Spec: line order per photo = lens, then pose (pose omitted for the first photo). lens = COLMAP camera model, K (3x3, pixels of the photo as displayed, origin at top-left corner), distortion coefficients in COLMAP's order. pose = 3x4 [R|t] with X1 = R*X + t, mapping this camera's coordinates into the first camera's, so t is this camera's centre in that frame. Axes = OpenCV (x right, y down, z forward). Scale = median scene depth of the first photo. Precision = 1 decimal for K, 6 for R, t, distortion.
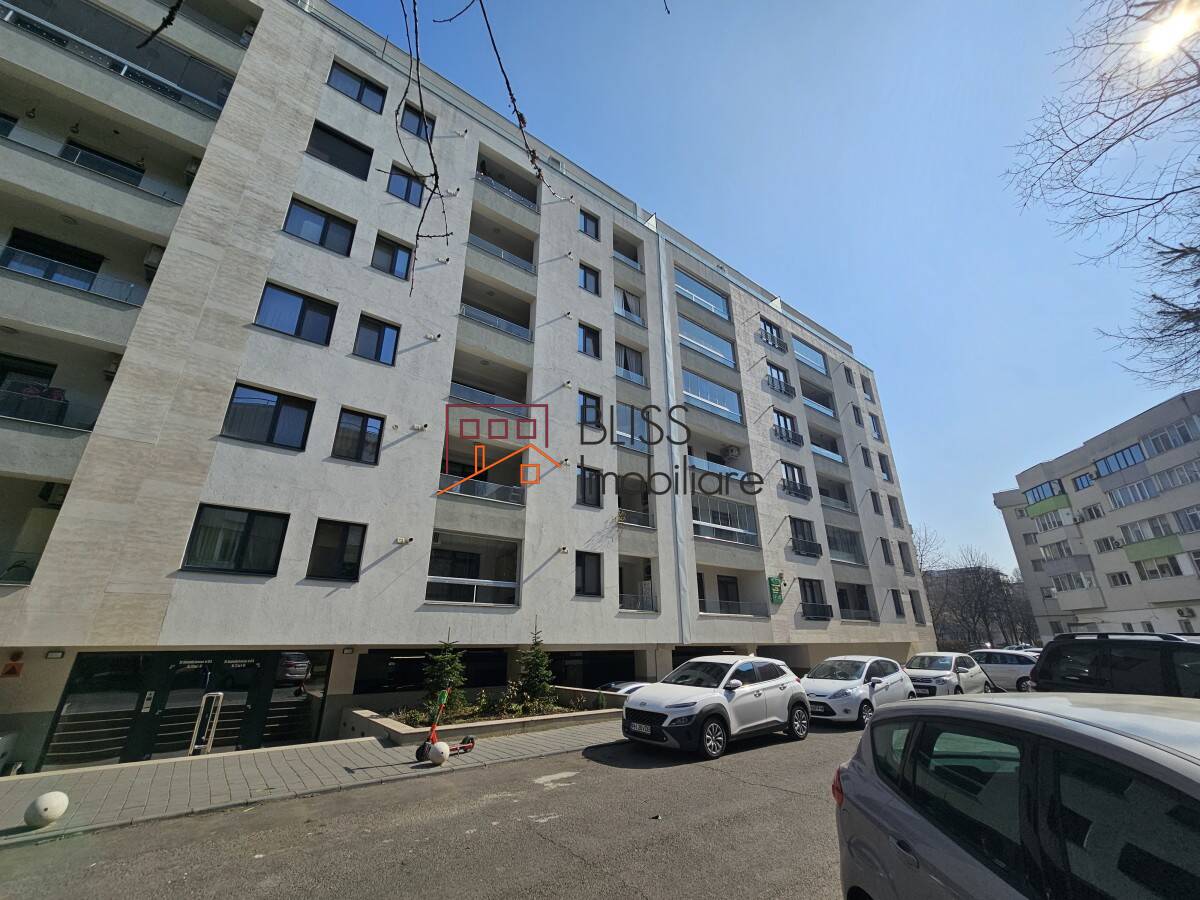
lens RADIAL K [[485.3, 0, 602.0], [0, 485.3, 455.5], [0, 0, 1]] dist [-0.003402, 0.001551]
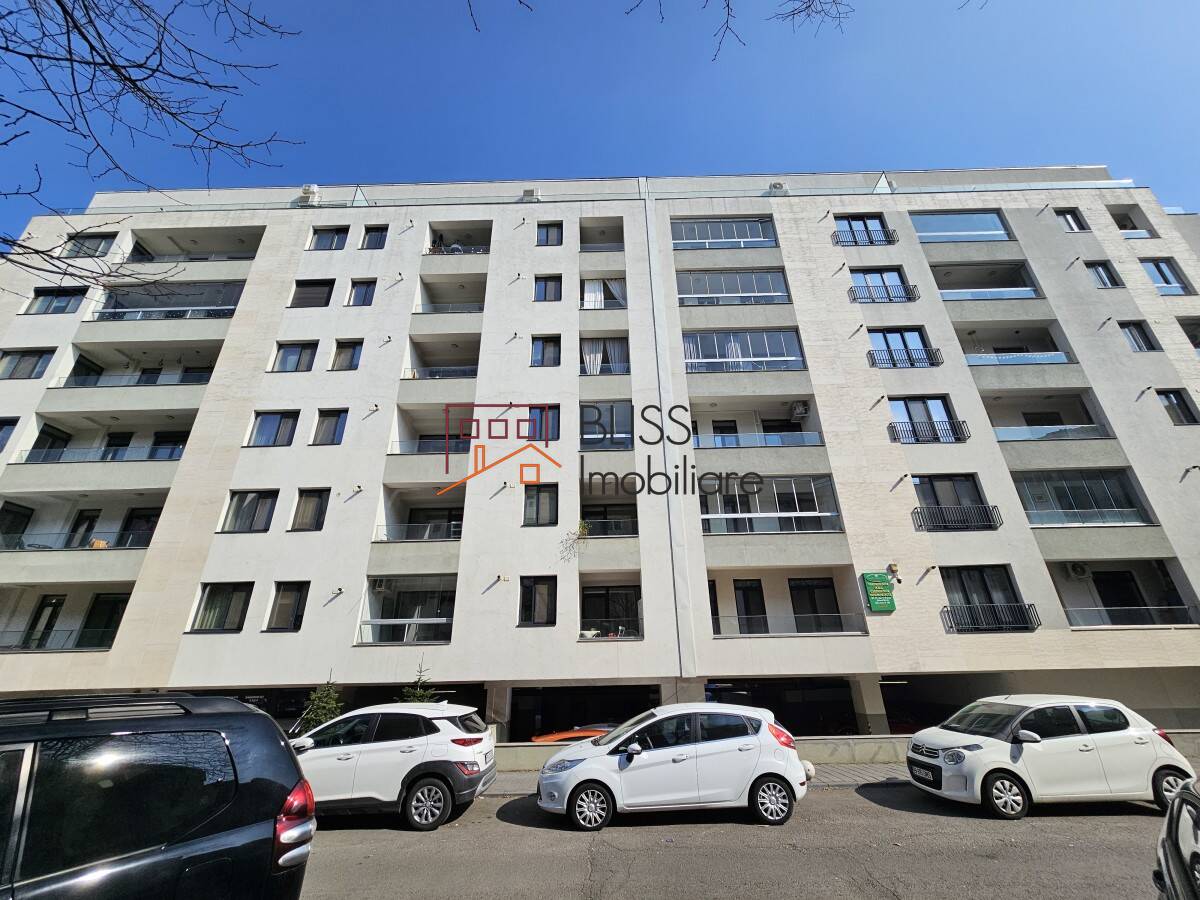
lens RADIAL K [[448.2, 0, 583.2], [0, 448.2, 497.9], [0, 0, 1]] dist [0.001867, 0.000184]
pose [[0.791789, -0.234595, -0.563947, 0.597508], [0.232435, 0.969560, -0.076983, 0.159128], [0.564840, -0.070126, 0.822215, 0.419302]]
